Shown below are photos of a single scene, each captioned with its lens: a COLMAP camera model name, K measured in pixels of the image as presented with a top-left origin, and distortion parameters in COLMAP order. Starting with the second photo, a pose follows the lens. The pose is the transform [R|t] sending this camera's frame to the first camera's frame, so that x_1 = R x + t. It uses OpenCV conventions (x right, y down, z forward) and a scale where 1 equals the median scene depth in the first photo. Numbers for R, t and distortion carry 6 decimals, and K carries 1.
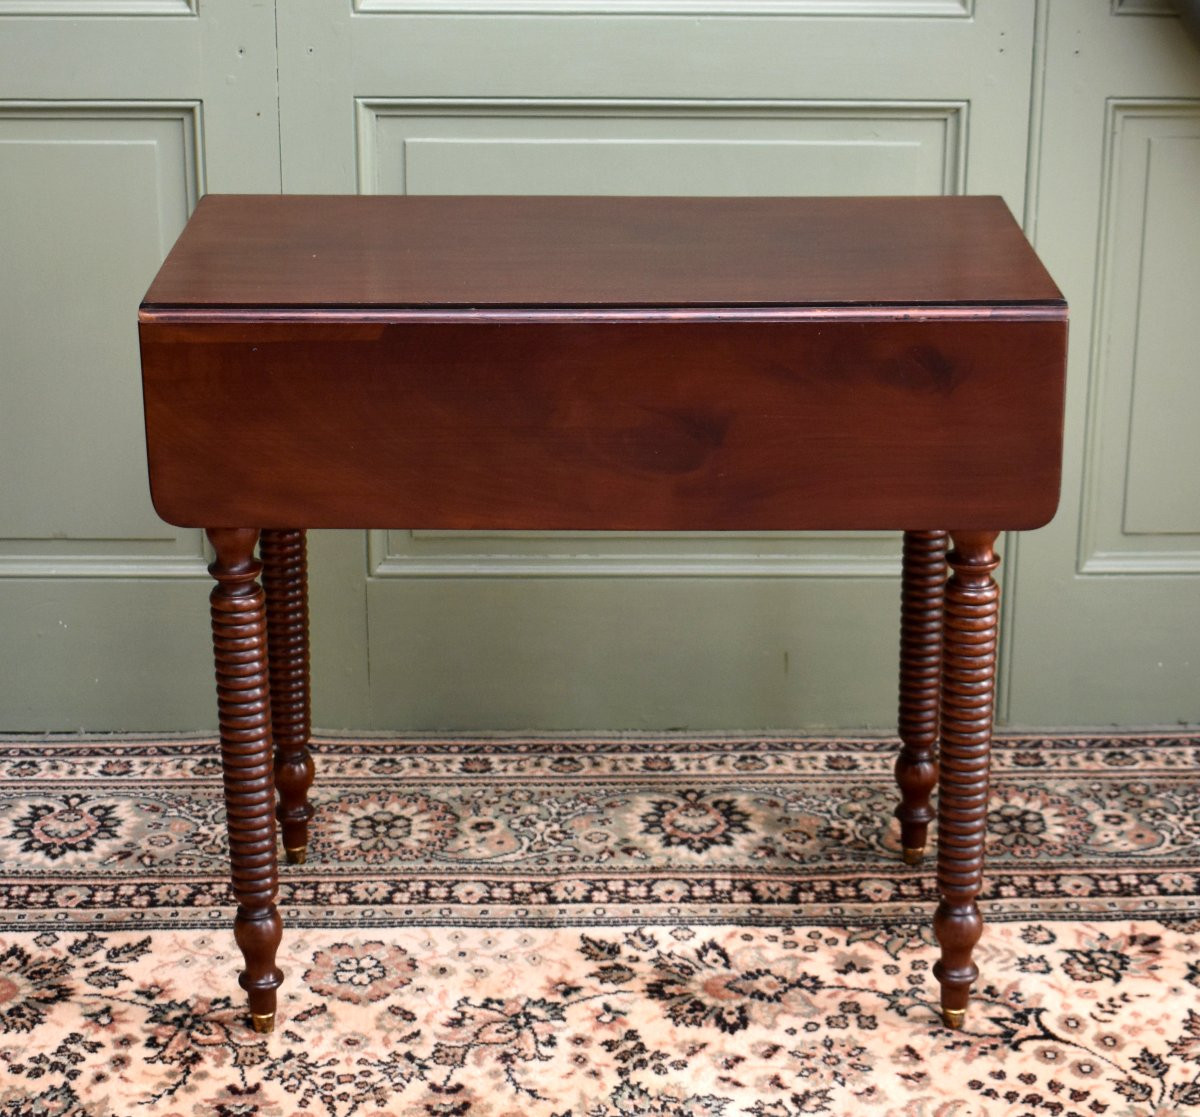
lens RADIAL K [[2648.5, 0, 622.2], [0, 2648.5, 428.2], [0, 0, 1]] dist [-0.057441, 0.000000]
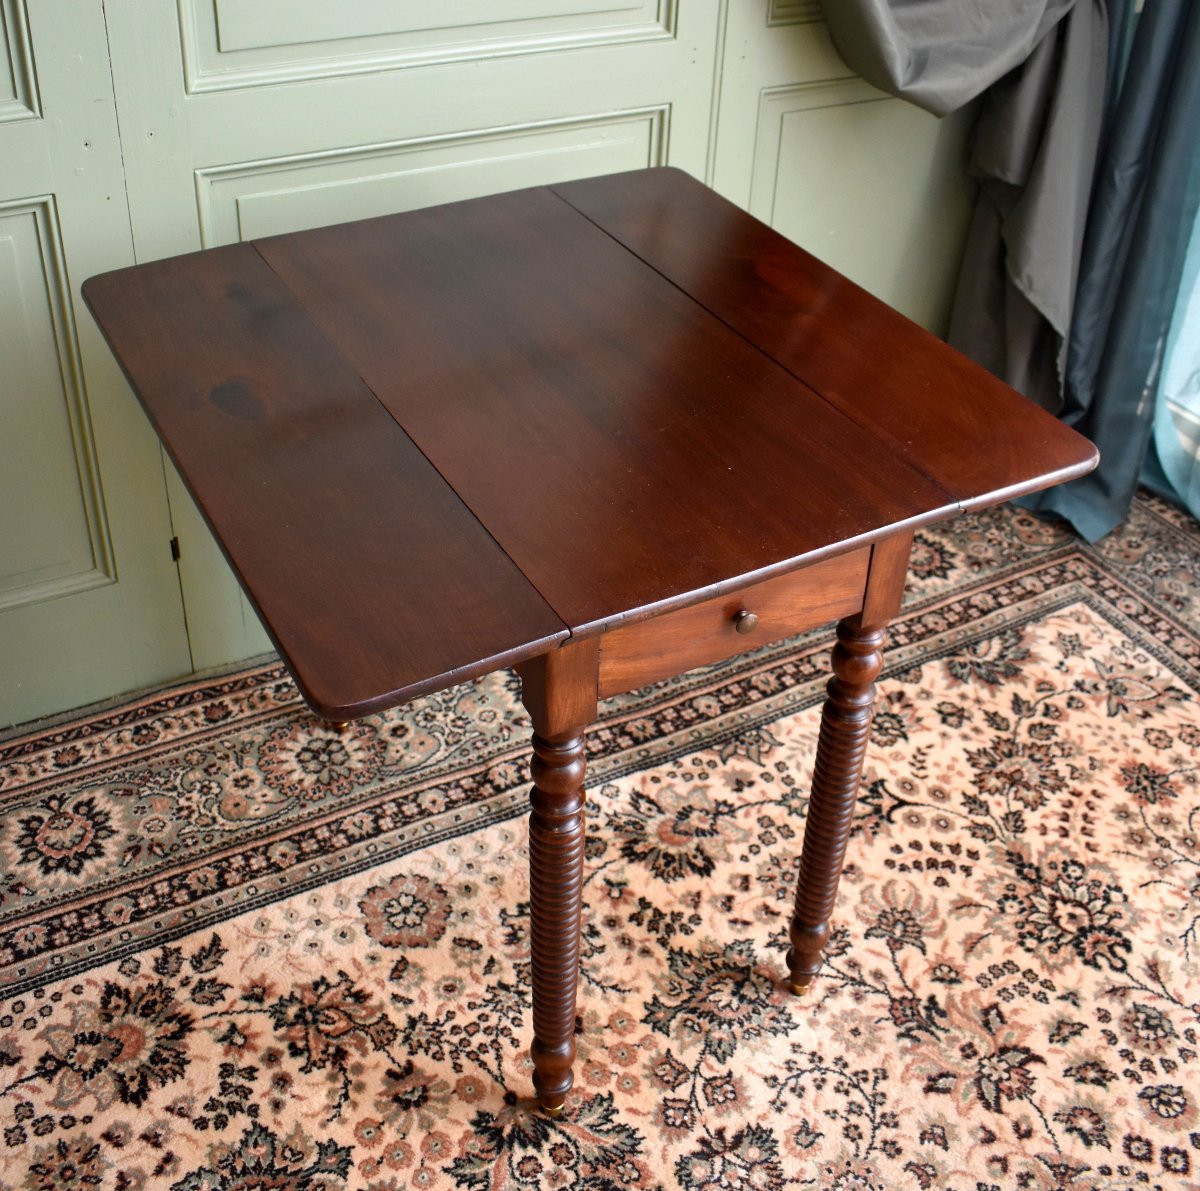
lens RADIAL K [[1456.1, 0, 617.2], [0, 1456.1, 470.2], [0, 0, 1]] dist [-0.096014, 0.000000]
pose [[0.881514, -0.223900, 0.415694, -0.239767], [0.116441, 0.956311, 0.268163, -0.156323], [-0.457574, -0.187986, 0.869073, 0.399102]]
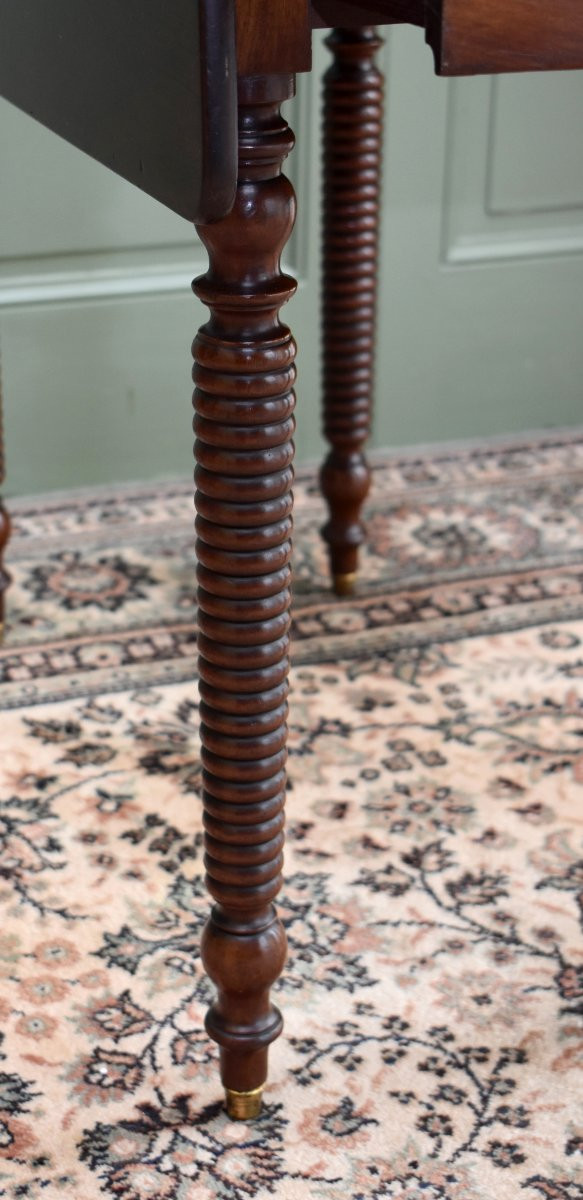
lens RADIAL K [[2100.2, 0, 190.8], [0, 2100.2, 617.7], [0, 0, 1]] dist [-0.016239, 0.000000]
pose [[0.950253, -0.130743, 0.282710, -0.137538], [0.107266, 0.989482, 0.097056, 0.108864], [-0.292426, -0.061902, 0.954283, 0.404733]]
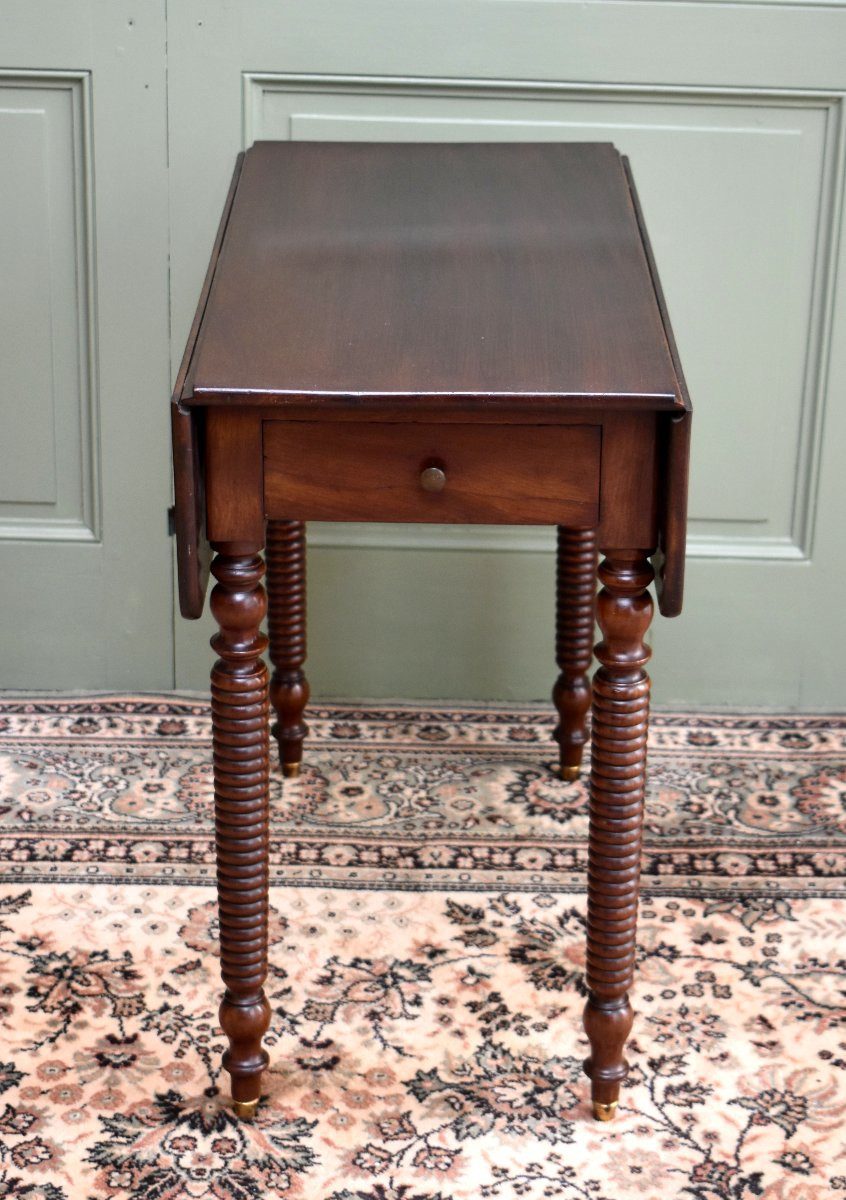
lens RADIAL K [[2684.3, 0, 432.1], [0, 2684.3, 588.7], [0, 0, 1]] dist [-0.020124, 0.000000]
pose [[0.999559, 0.026966, -0.012423, -0.011493], [-0.025903, 0.996539, 0.078987, -0.012153], [0.014510, -0.078631, 0.996798, -0.036996]]
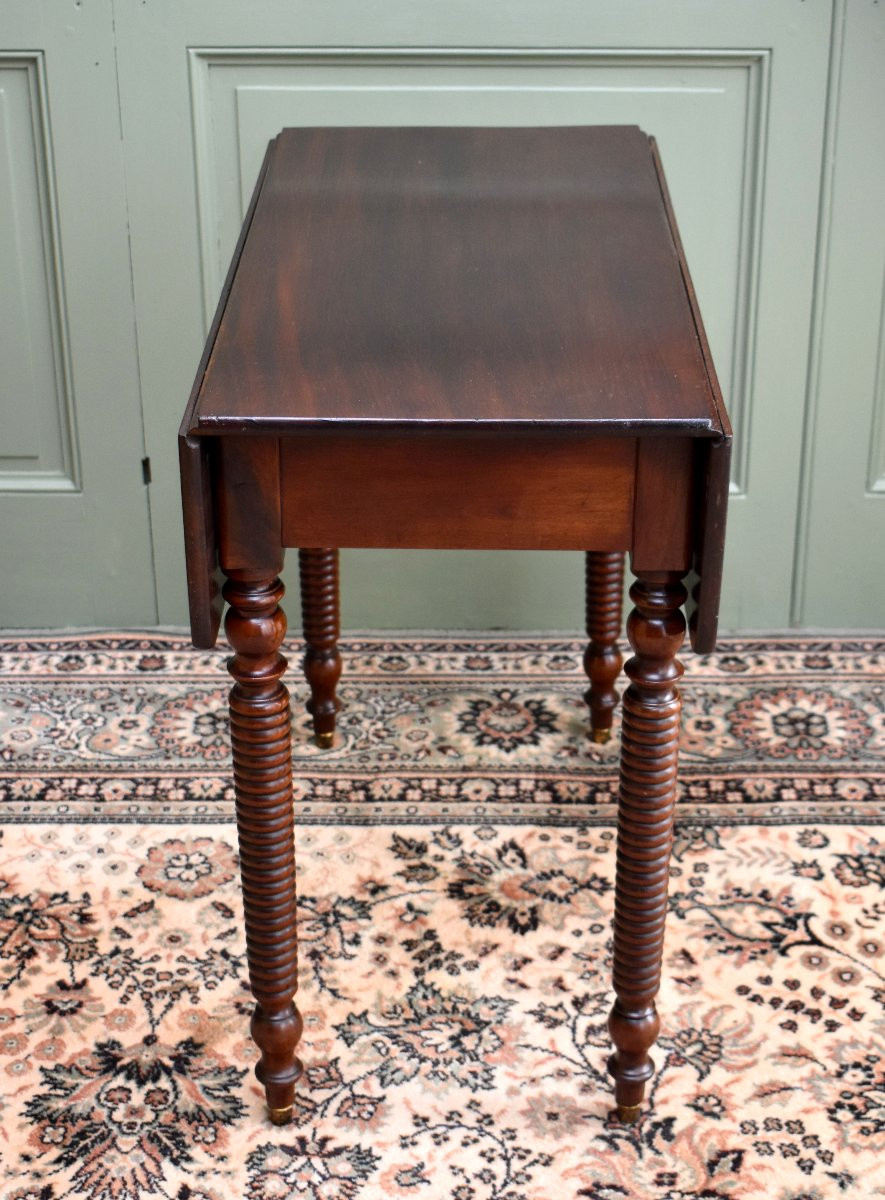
lens RADIAL K [[2190.9, 0, 460.9], [0, 2190.9, 577.9], [0, 0, 1]] dist [-0.048013, 0.000000]
pose [[0.999248, 0.007245, -0.038102, 0.046309], [-0.001963, 0.990588, 0.136864, -0.037084], [0.038735, -0.136686, 0.989857, 0.118586]]
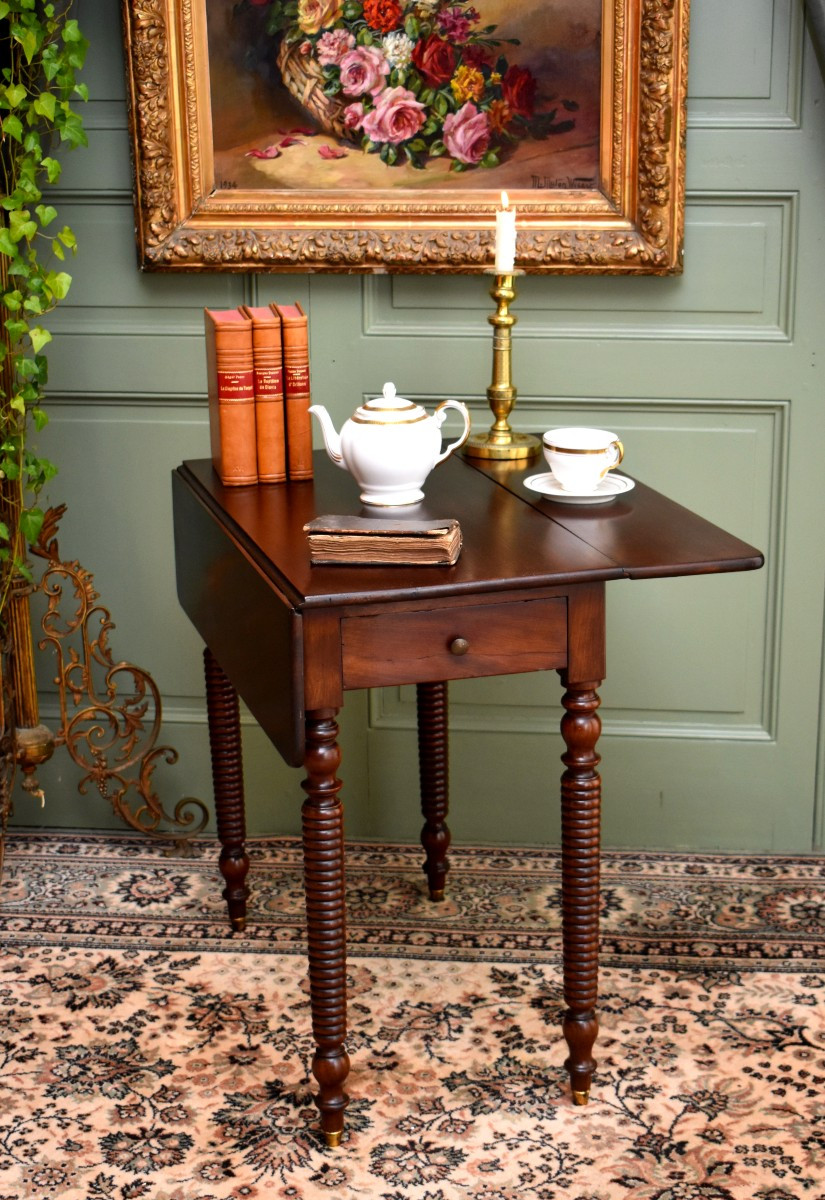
lens RADIAL K [[2102.1, 0, 421.4], [0, 2102.1, 641.6], [0, 0, 1]] dist [-0.038303, 0.000000]
pose [[0.991334, 0.024960, -0.128974, 0.089925], [-0.029592, 0.998980, -0.034117, 0.054023], [0.127991, 0.037638, 0.991061, -0.150793]]
